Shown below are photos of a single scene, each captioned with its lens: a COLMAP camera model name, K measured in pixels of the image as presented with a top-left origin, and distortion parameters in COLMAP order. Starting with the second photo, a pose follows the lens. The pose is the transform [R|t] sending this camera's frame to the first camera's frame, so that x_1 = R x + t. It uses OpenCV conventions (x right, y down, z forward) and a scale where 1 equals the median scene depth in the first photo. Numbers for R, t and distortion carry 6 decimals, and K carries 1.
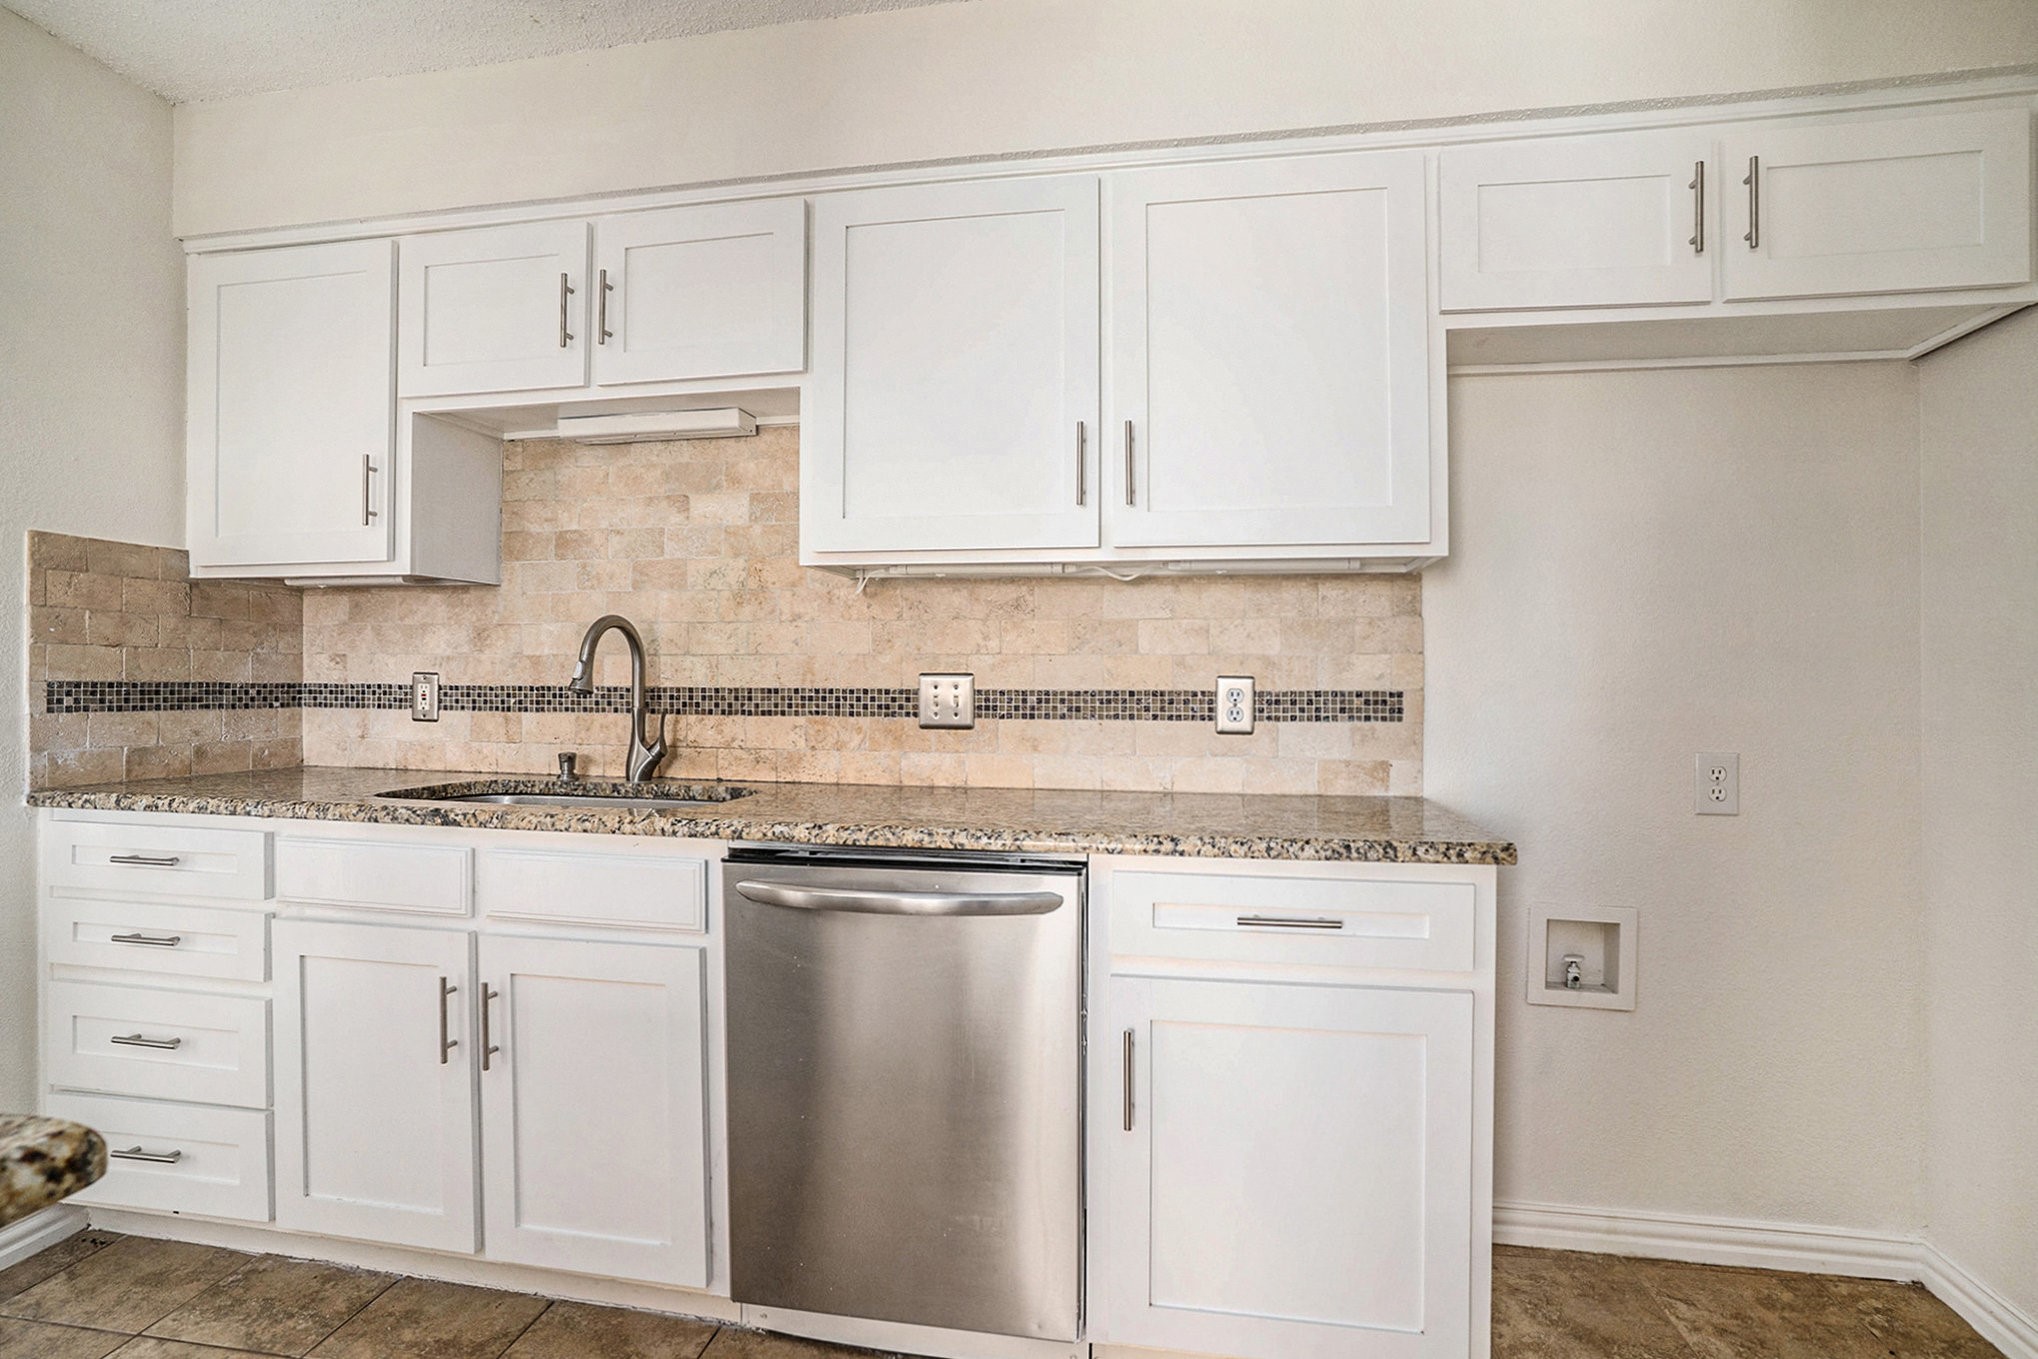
lens RADIAL K [[1009.1, 0, 1006.9], [0, 1009.1, 666.9], [0, 0, 1]] dist [-0.071512, 0.036046]
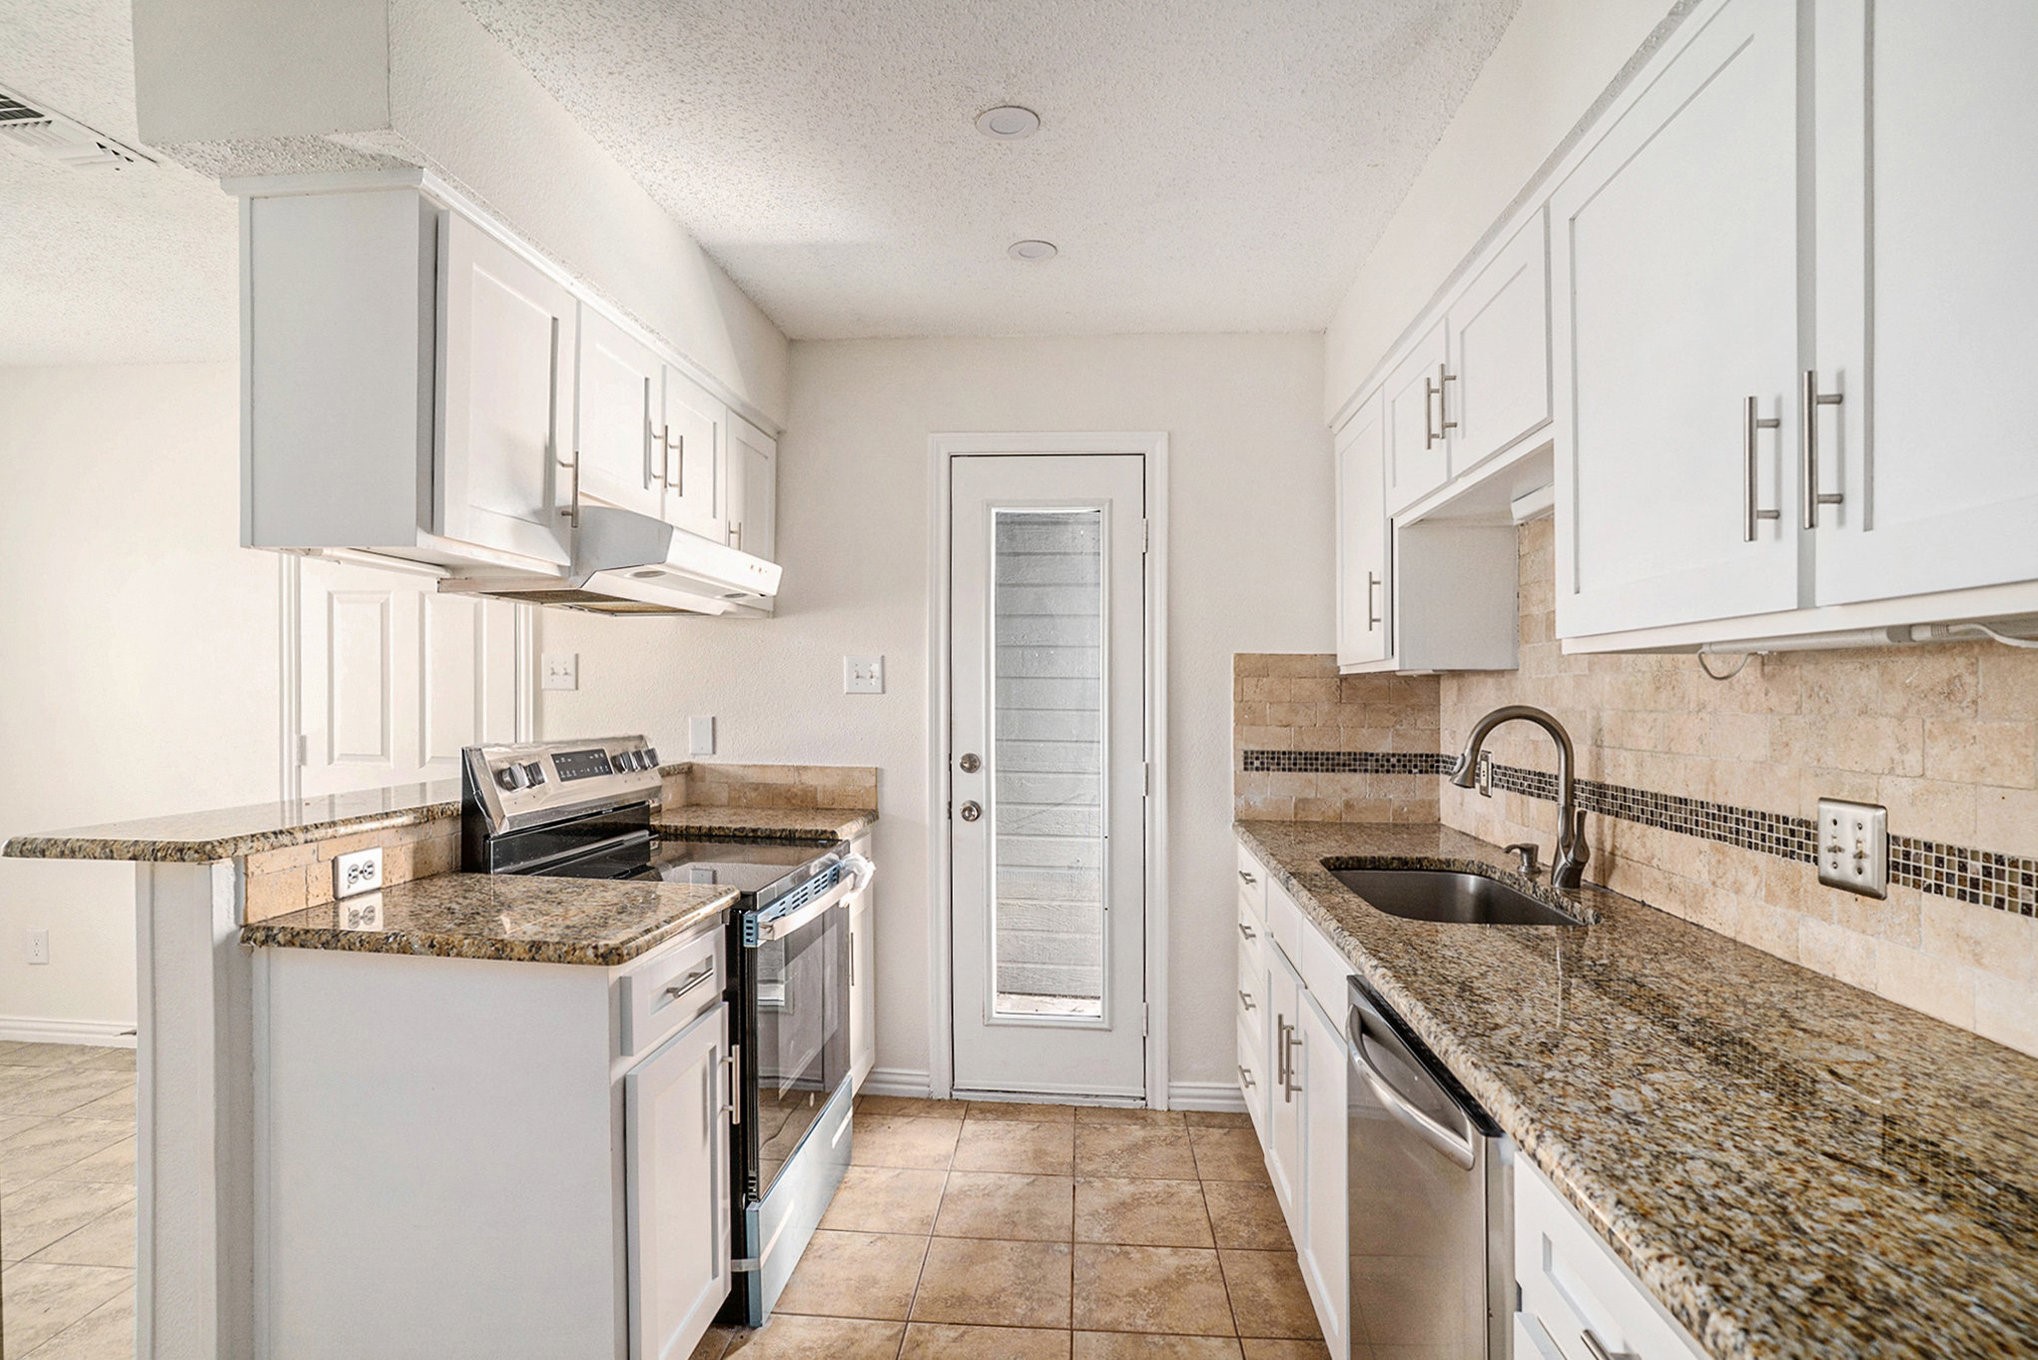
lens RADIAL K [[1009.1, 0, 1006.9], [0, 1009.1, 667.4], [0, 0, 1]] dist [-0.071512, 0.036046]
pose [[0.090448, -0.031018, -0.995418, 0.503461], [0.003276, 0.999519, -0.030848, -0.060777], [0.995896, -0.000470, 0.090506, 0.432892]]
